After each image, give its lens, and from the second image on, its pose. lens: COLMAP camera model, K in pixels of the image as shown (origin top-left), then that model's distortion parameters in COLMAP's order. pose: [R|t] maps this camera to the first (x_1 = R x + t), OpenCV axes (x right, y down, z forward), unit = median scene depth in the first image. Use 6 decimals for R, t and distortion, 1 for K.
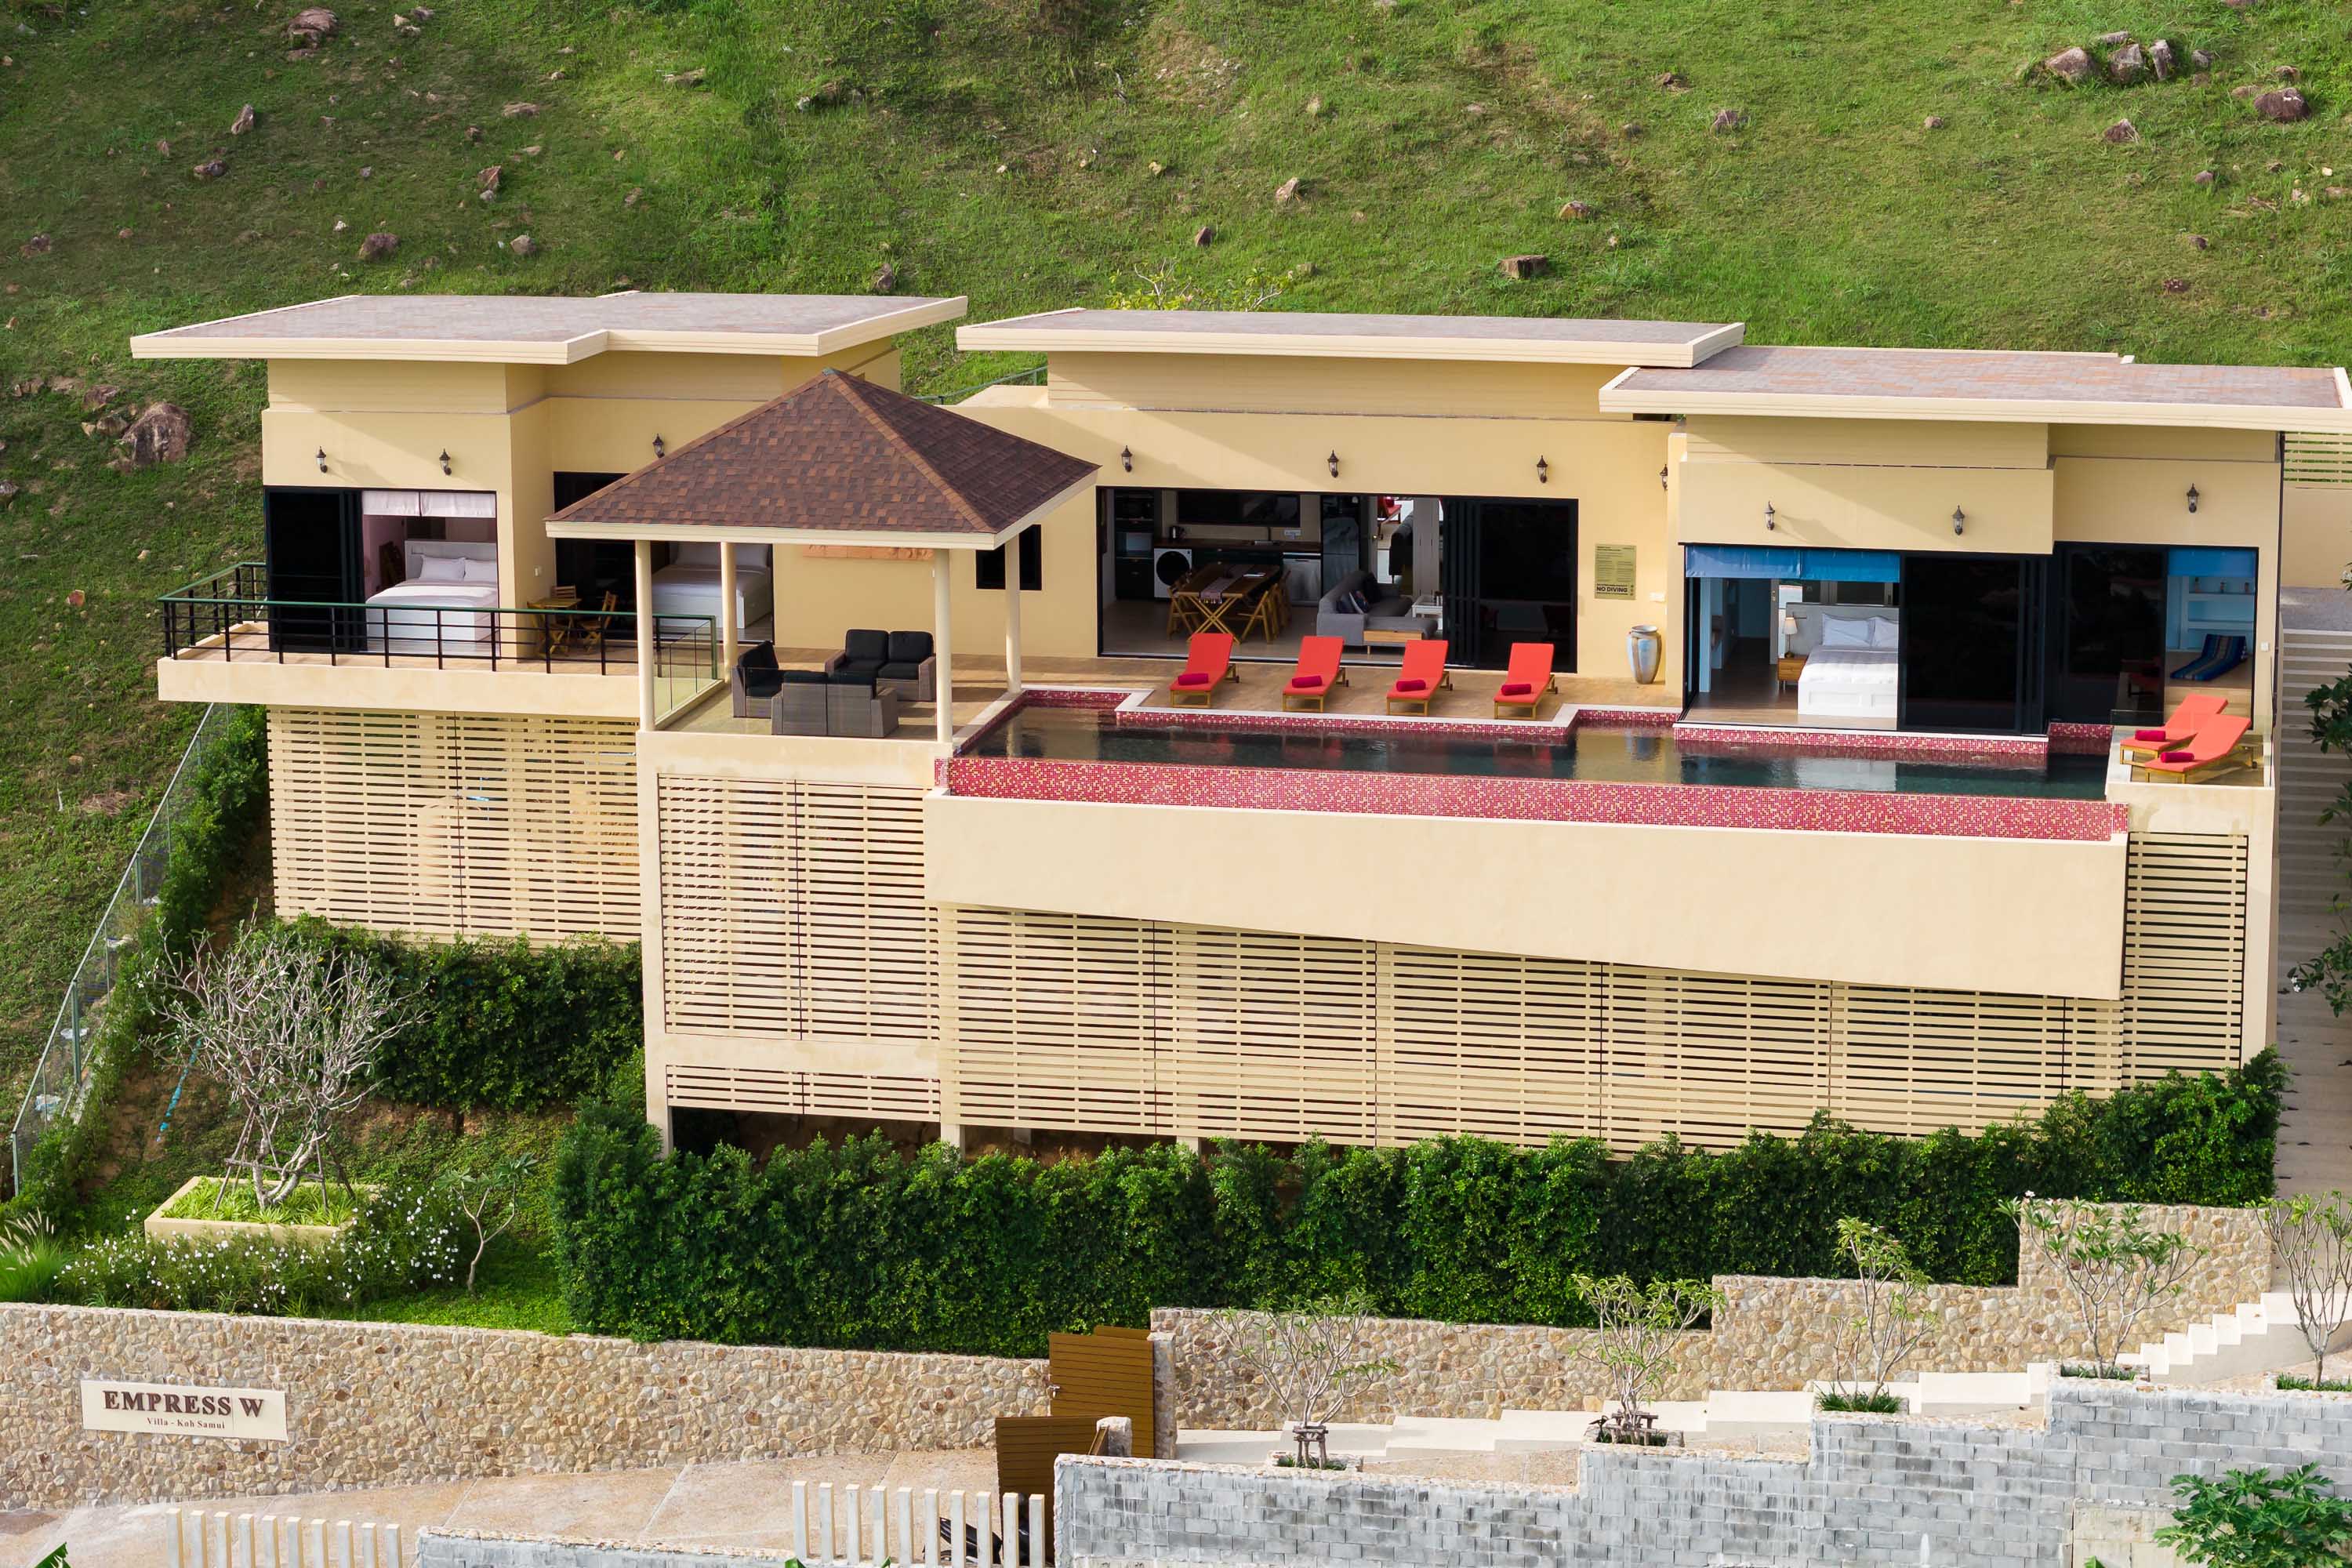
lens RADIAL K [[4836.4, 0, 1176.0], [0, 4836.4, 784.0], [0, 0, 1]] dist [-0.274694, 1.598766]
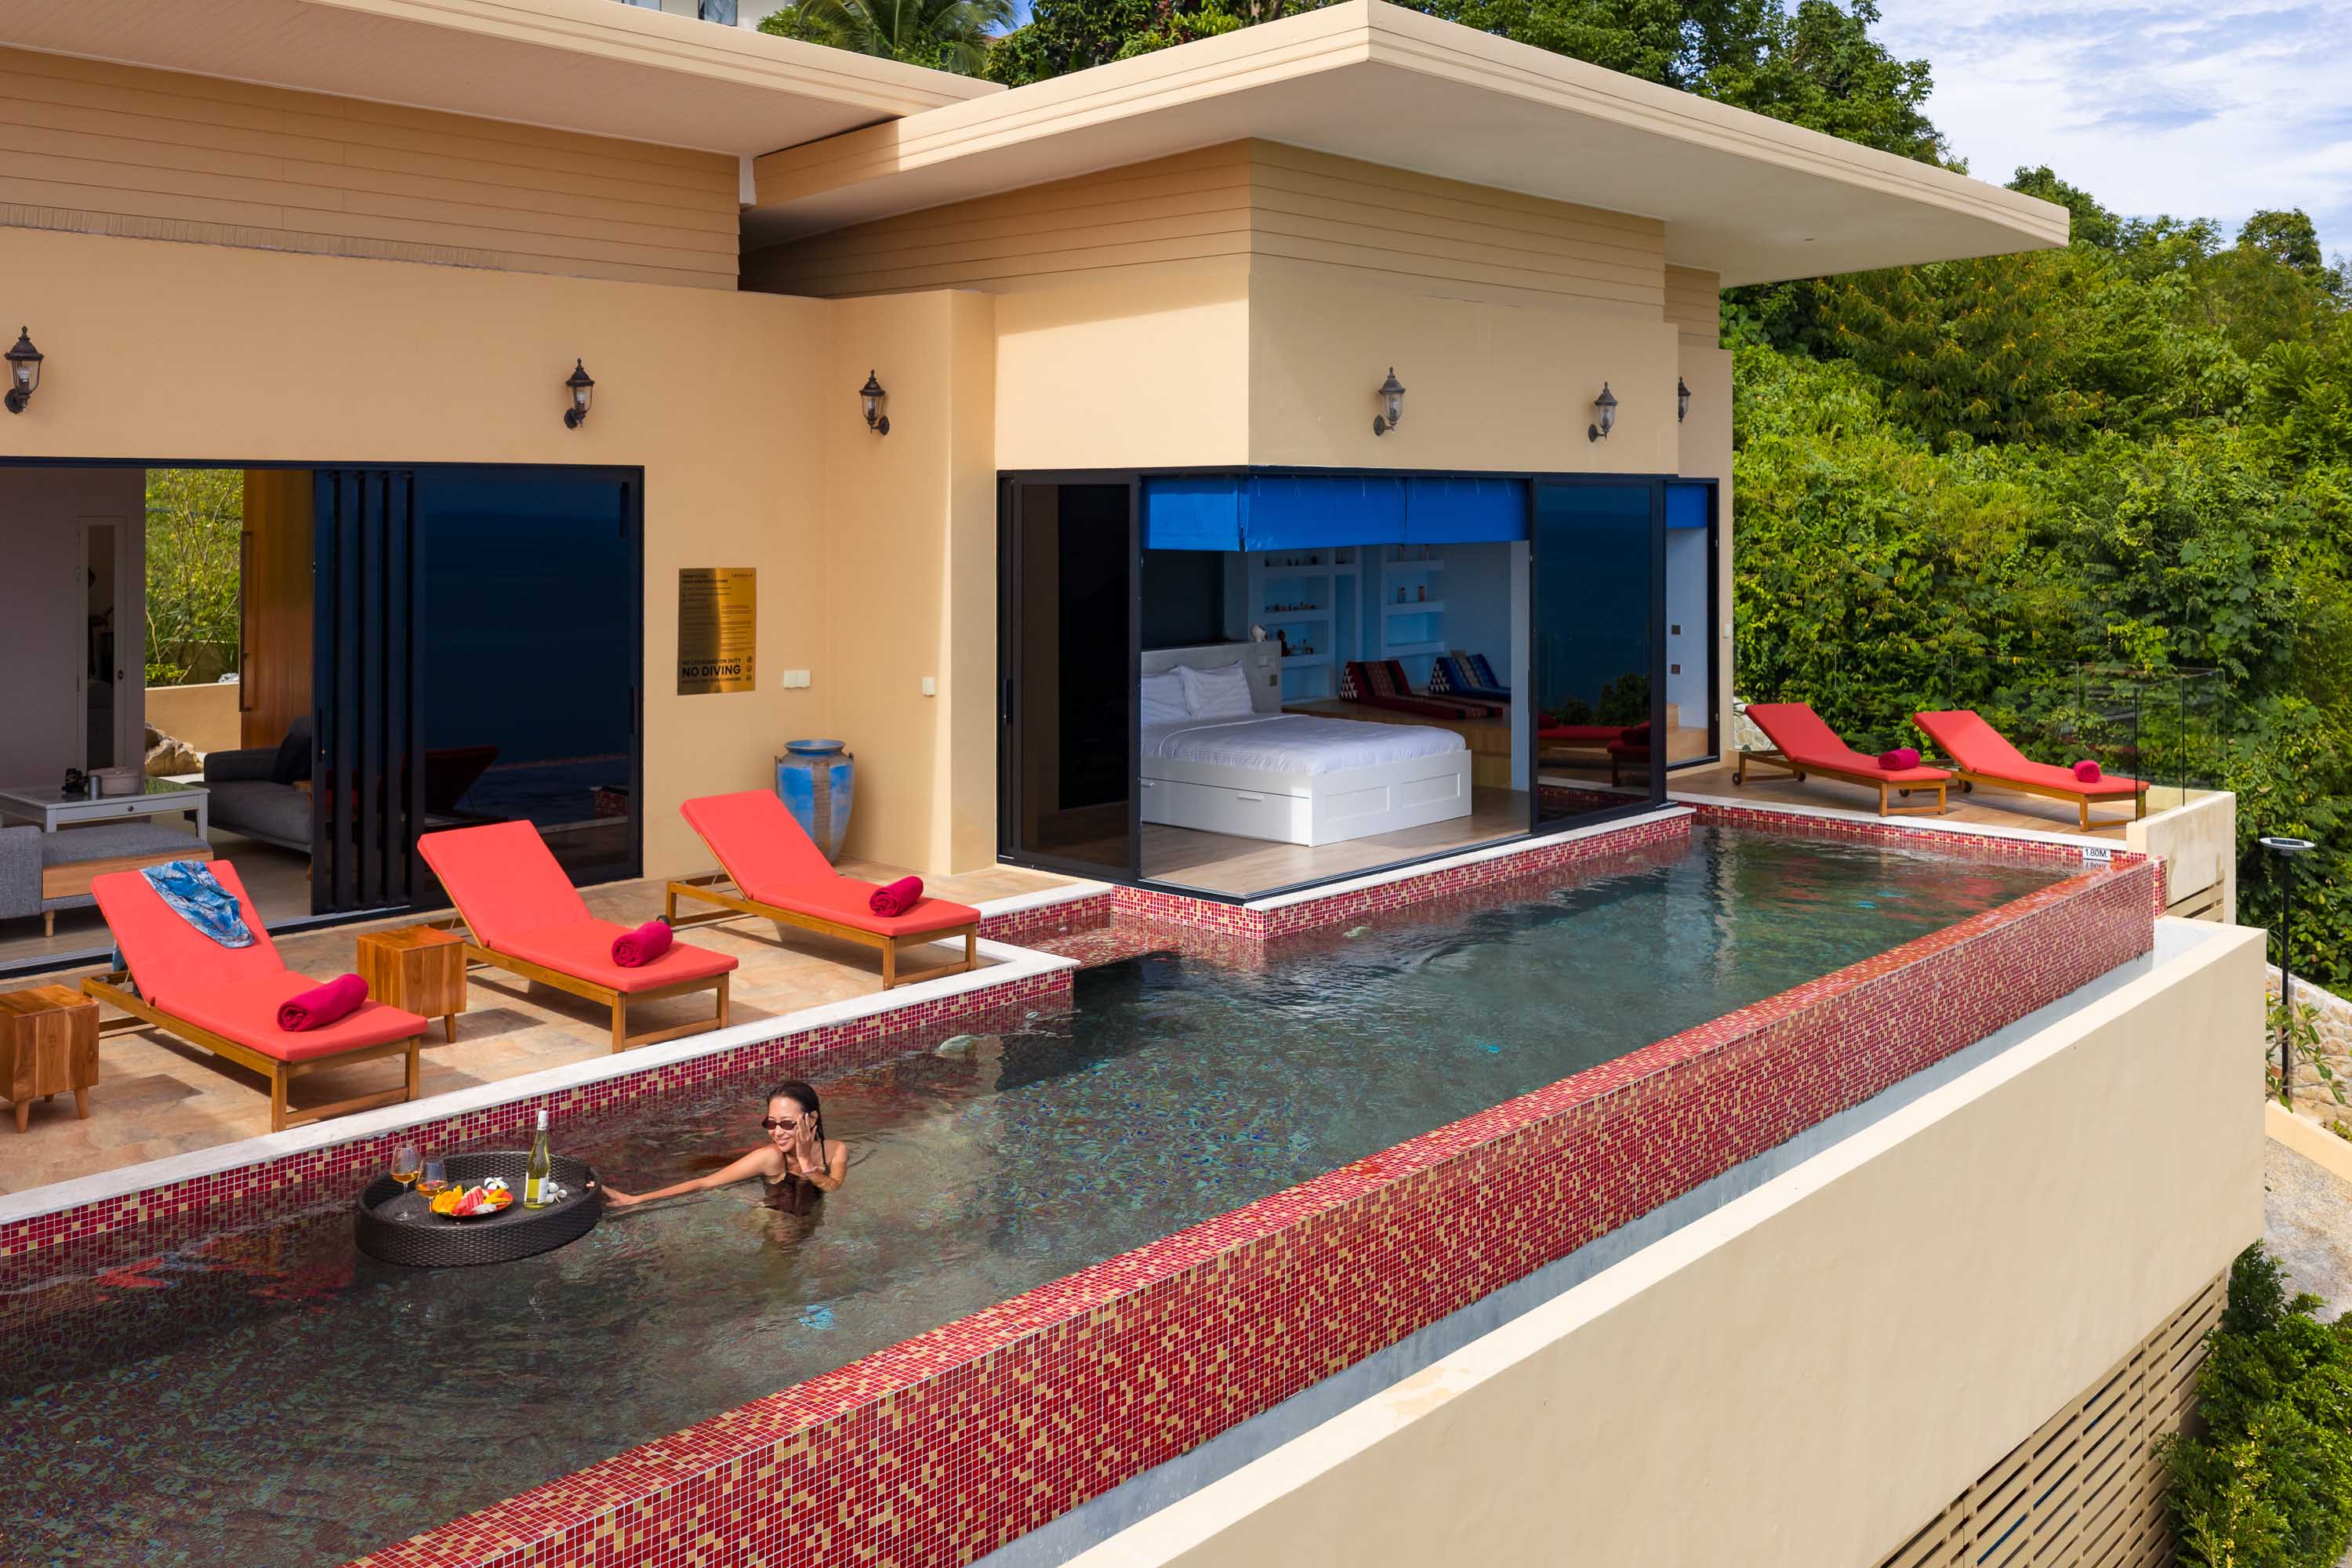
lens RADIAL K [[2044.1, 0, 1182.4], [0, 2044.1, 498.2], [0, 0, 1]] dist [0.002813, -0.008953]
pose [[0.501912, 0.005096, 0.864903, -0.052294], [0.183743, 0.976529, -0.112382, -0.027710], [-0.845176, 0.215326, 0.489196, 0.896332]]
